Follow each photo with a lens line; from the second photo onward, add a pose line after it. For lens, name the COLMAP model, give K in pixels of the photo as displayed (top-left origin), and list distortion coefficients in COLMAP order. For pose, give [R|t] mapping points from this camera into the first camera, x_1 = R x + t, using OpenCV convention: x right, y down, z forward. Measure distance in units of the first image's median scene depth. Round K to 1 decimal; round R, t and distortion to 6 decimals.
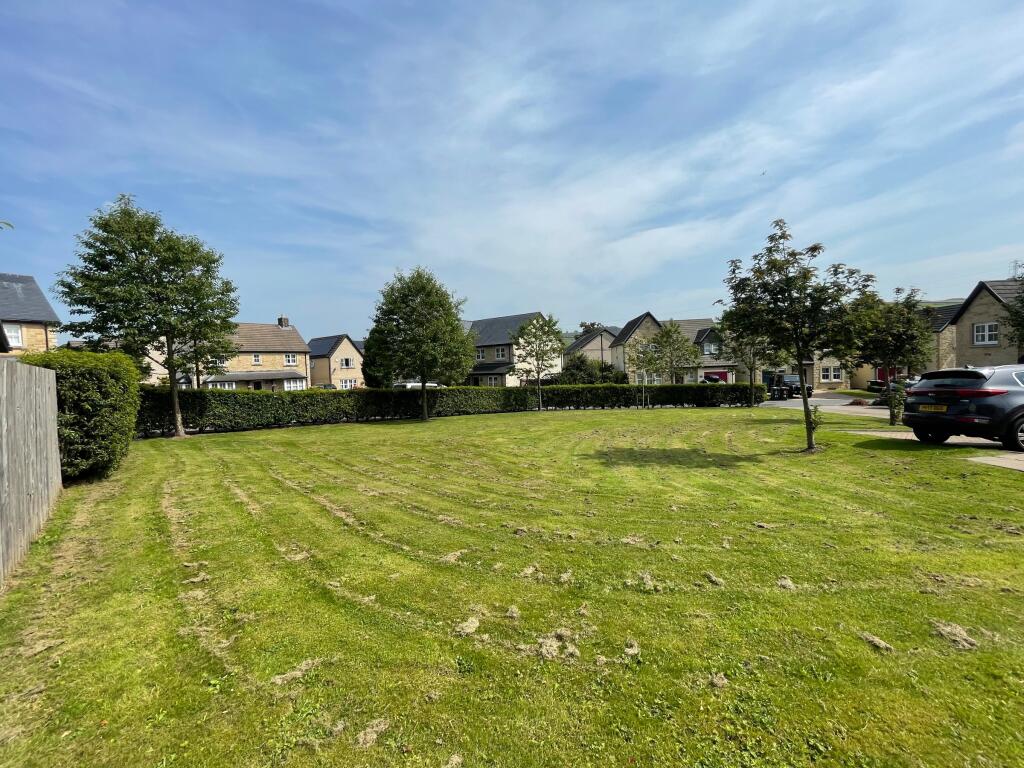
lens RADIAL K [[412.9, 0, 511.2], [0, 412.9, 385.6], [0, 0, 1]] dist [-0.006601, 0.000952]
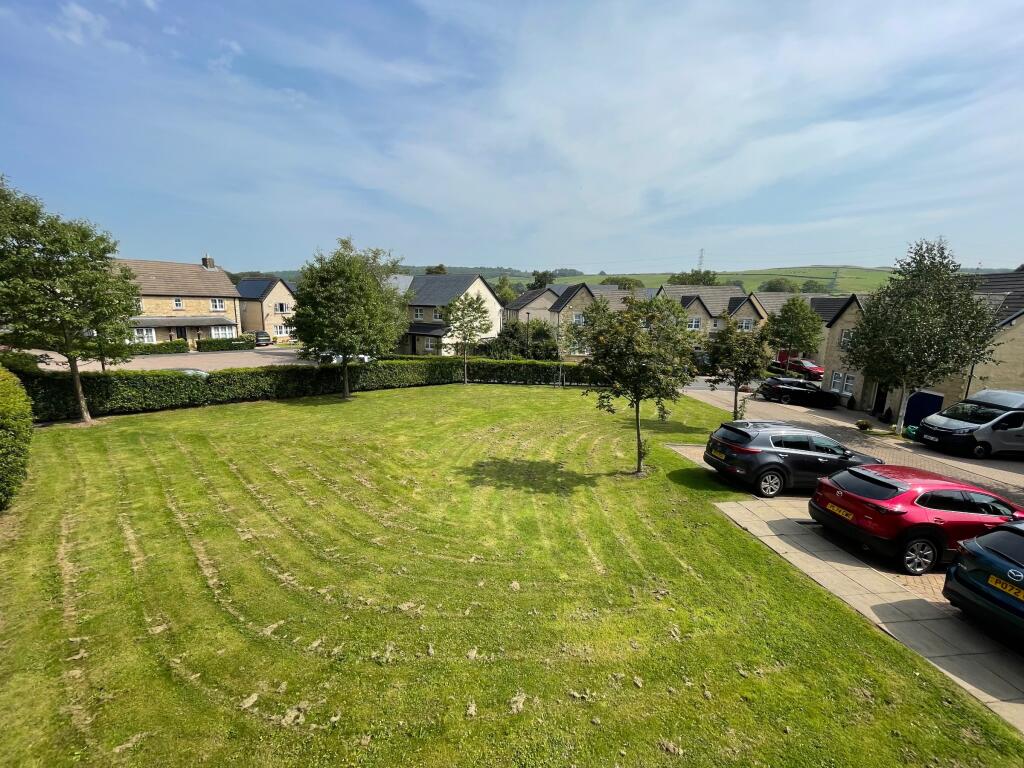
lens RADIAL K [[412.9, 0, 514.5], [0, 412.9, 383.2], [0, 0, 1]] dist [-0.006601, 0.000952]
pose [[0.992583, 0.043556, 0.113501, 0.122054], [-0.060209, 0.987198, 0.147699, -0.170572], [-0.105615, -0.153437, 0.982498, -0.095733]]
